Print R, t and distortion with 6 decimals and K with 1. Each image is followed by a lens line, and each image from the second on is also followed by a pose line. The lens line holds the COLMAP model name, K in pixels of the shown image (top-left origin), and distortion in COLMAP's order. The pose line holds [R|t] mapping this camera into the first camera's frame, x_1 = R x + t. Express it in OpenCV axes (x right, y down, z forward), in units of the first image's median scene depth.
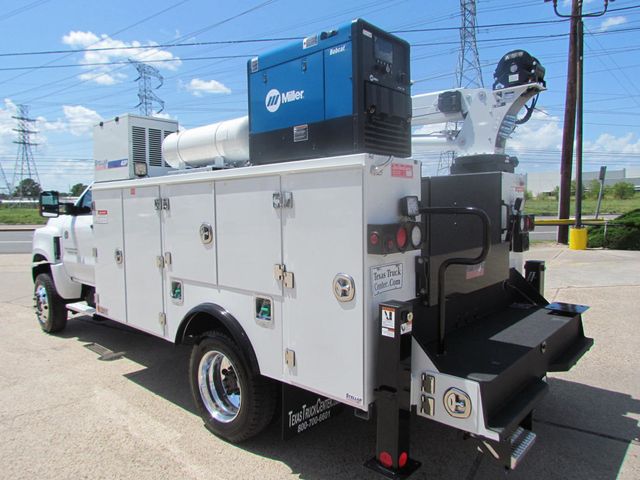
lens RADIAL K [[450.8, 0, 306.8], [0, 450.8, 241.3], [0, 0, 1]] dist [-0.004034, -0.005734]
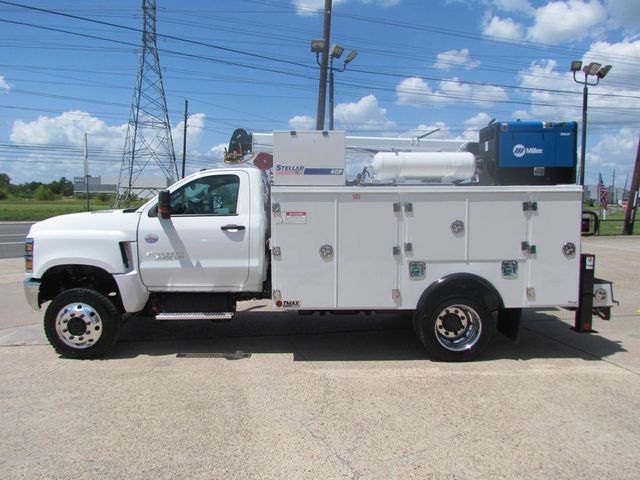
lens RADIAL K [[450.8, 0, 315.4], [0, 450.8, 241.2], [0, 0, 1]] dist [-0.004034, -0.005734]
pose [[0.718773, -0.044195, 0.693839, -1.576789], [0.045149, 0.998838, 0.016851, -0.016493], [-0.693777, 0.019214, 0.719933, 0.232885]]
